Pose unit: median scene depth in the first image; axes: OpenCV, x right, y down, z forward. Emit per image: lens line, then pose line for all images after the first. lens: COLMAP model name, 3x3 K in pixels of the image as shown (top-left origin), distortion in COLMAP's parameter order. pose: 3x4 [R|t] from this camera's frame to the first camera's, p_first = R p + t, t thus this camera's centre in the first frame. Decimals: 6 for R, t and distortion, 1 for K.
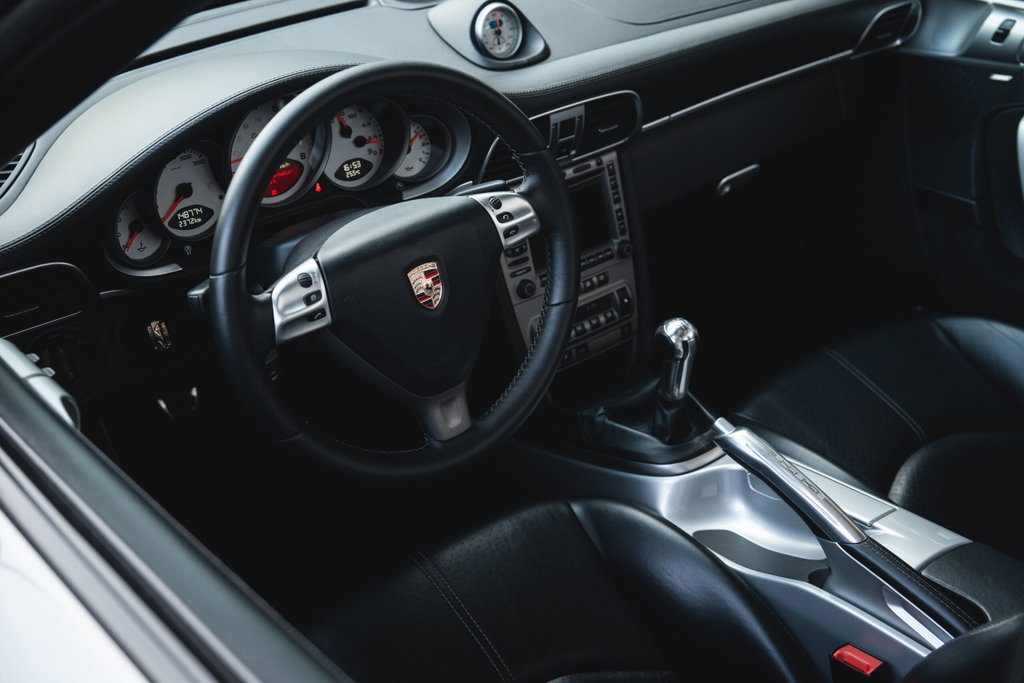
lens RADIAL K [[1232.2, 0, 512.0], [0, 1232.2, 341.5], [0, 0, 1]] dist [0.061911, 0.030680]
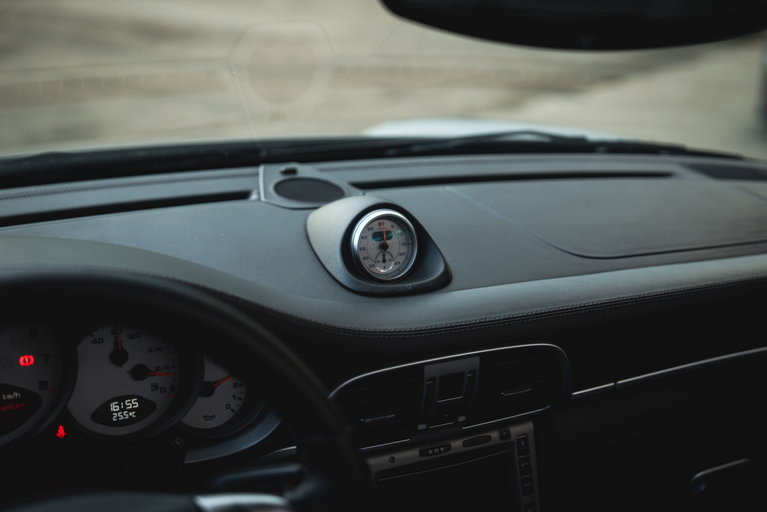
lens RADIAL K [[1037.5, 0, 383.5], [0, 1037.5, 256.0], [0, 0, 1]] dist [0.110849, 0.023553]
pose [[0.976266, 0.105105, -0.189361, 0.118403], [-0.146849, 0.963908, -0.222072, -0.112548], [0.159185, 0.244609, 0.956466, 0.429490]]
